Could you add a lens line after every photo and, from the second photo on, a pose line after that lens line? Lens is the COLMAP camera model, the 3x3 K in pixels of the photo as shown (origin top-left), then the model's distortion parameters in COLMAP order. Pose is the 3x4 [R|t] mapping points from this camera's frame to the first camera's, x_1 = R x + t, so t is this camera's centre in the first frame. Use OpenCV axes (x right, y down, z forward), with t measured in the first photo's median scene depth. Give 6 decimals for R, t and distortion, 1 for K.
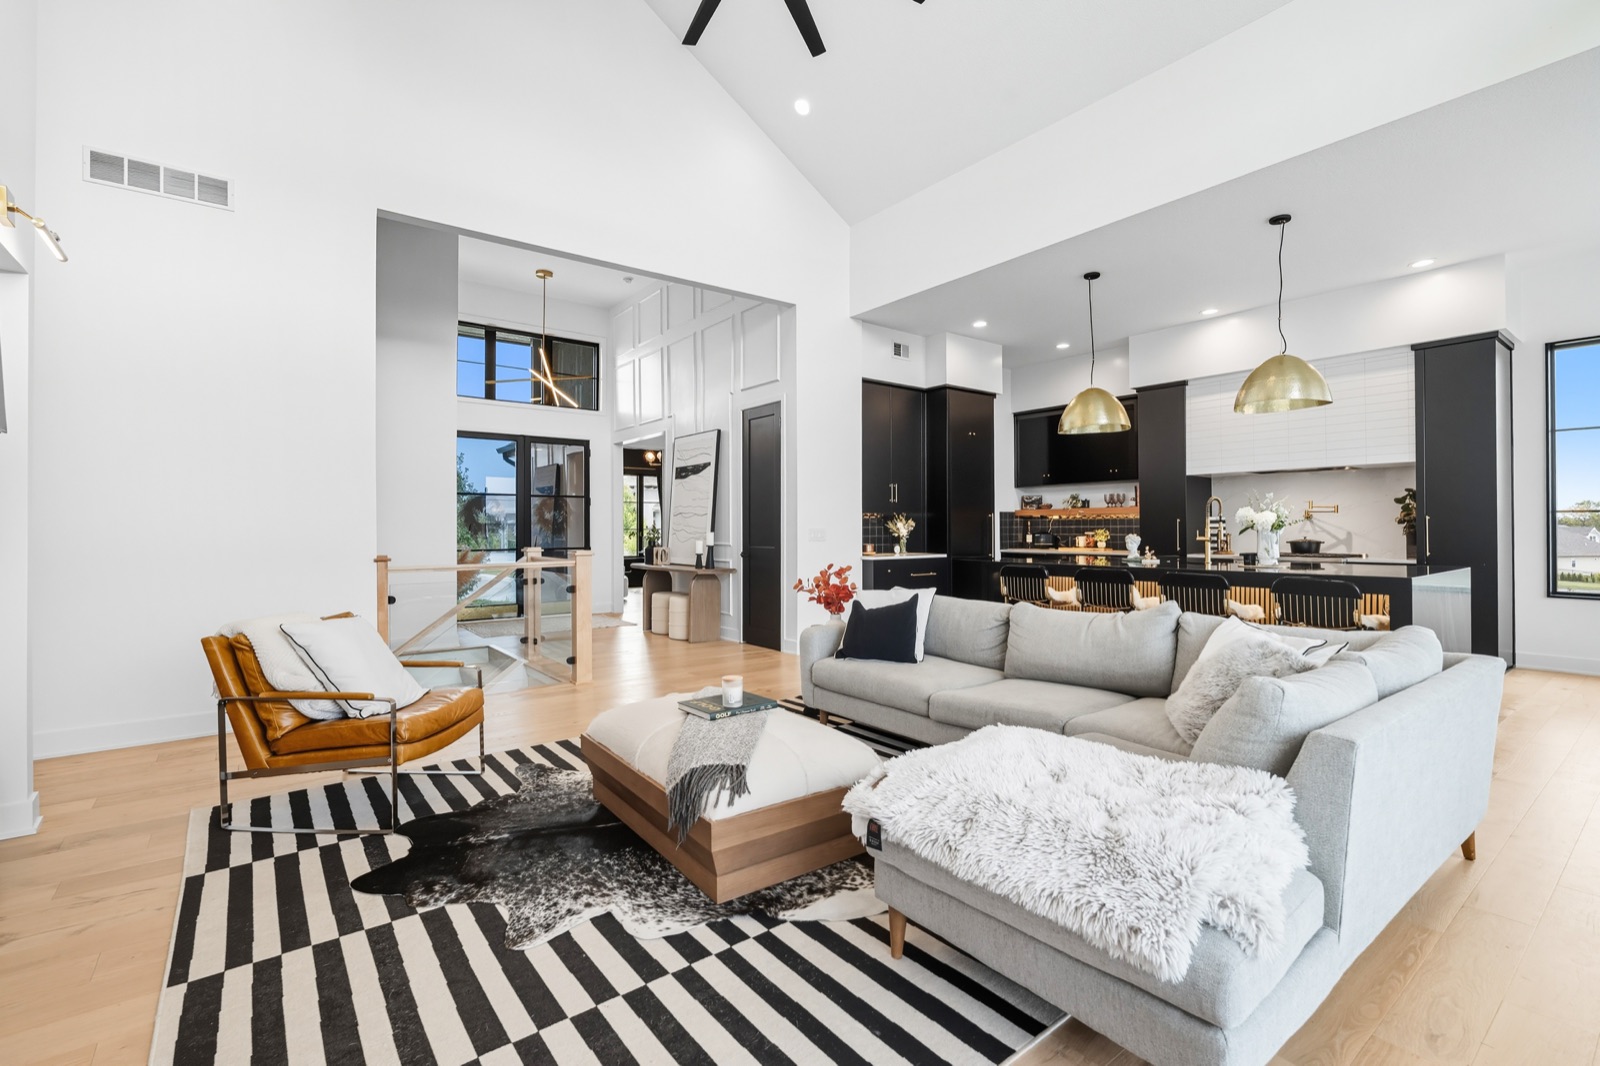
lens RADIAL K [[713.3, 0, 797.5], [0, 713.3, 521.2], [0, 0, 1]] dist [-0.003008, -0.000086]
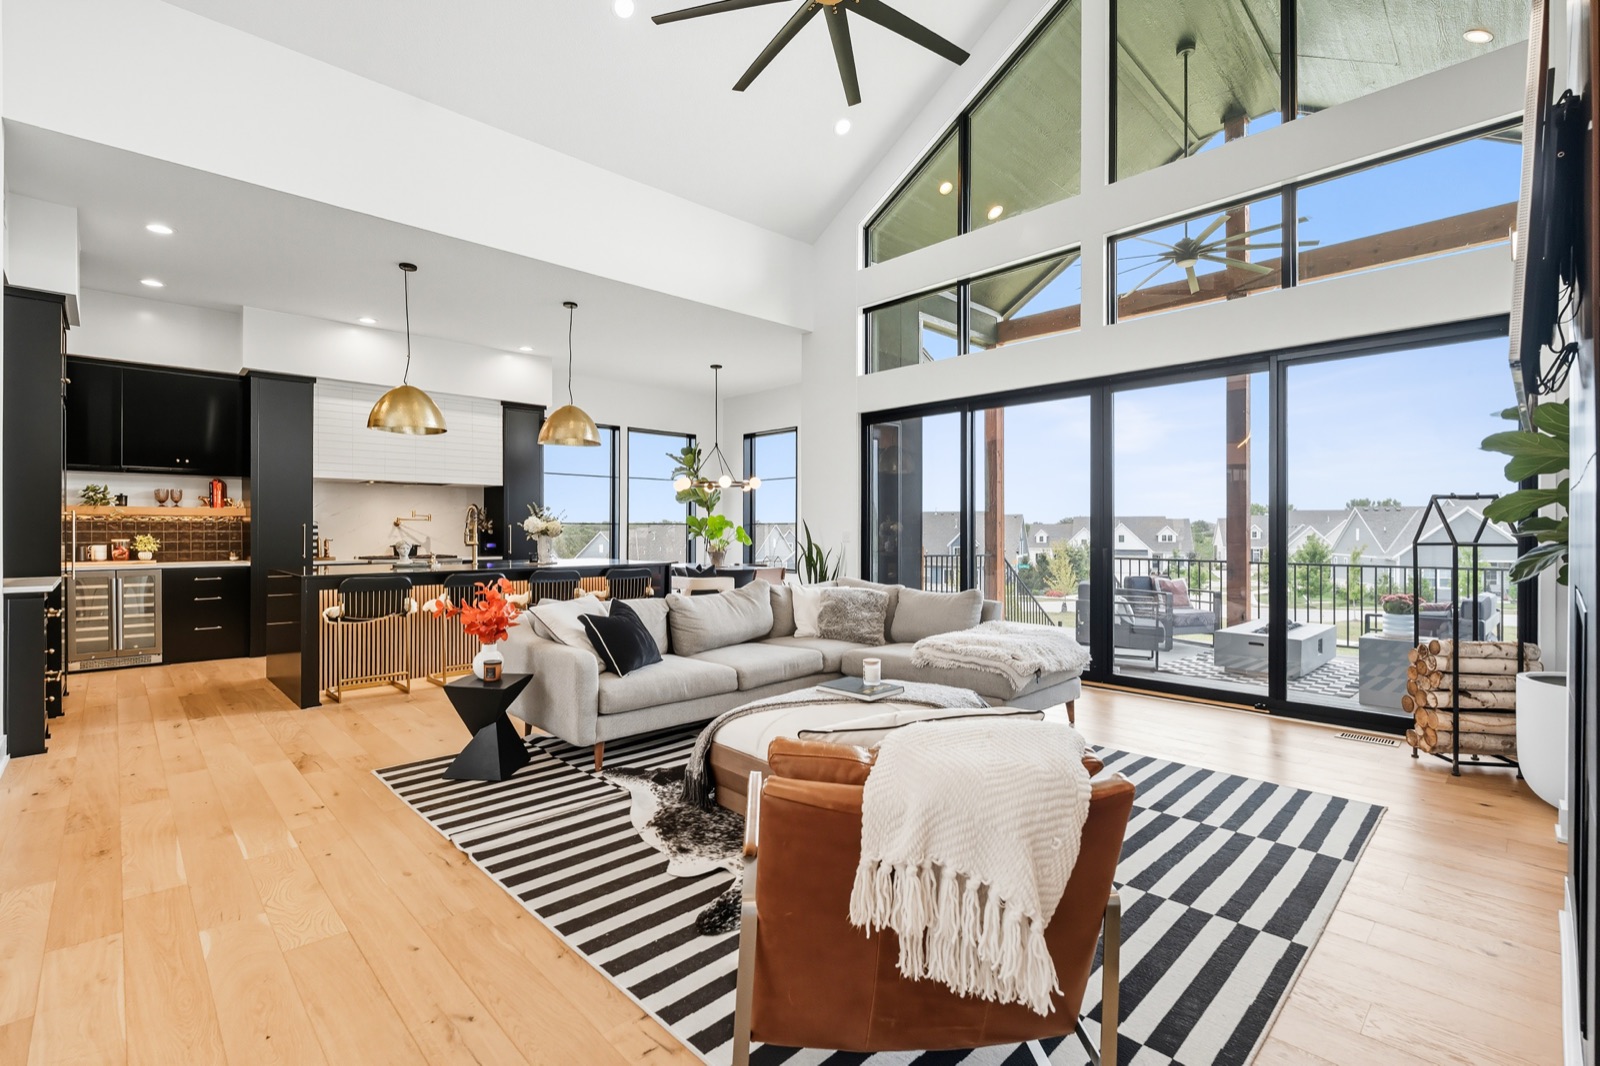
lens RADIAL K [[713.3, 0, 797.5], [0, 713.3, 521.2], [0, 0, 1]] dist [-0.003008, -0.000086]
pose [[-0.108516, 0.015482, 0.993974, -0.568566], [-0.007269, 0.999840, -0.016367, 0.006049], [-0.994068, -0.009001, -0.108386, 0.569994]]
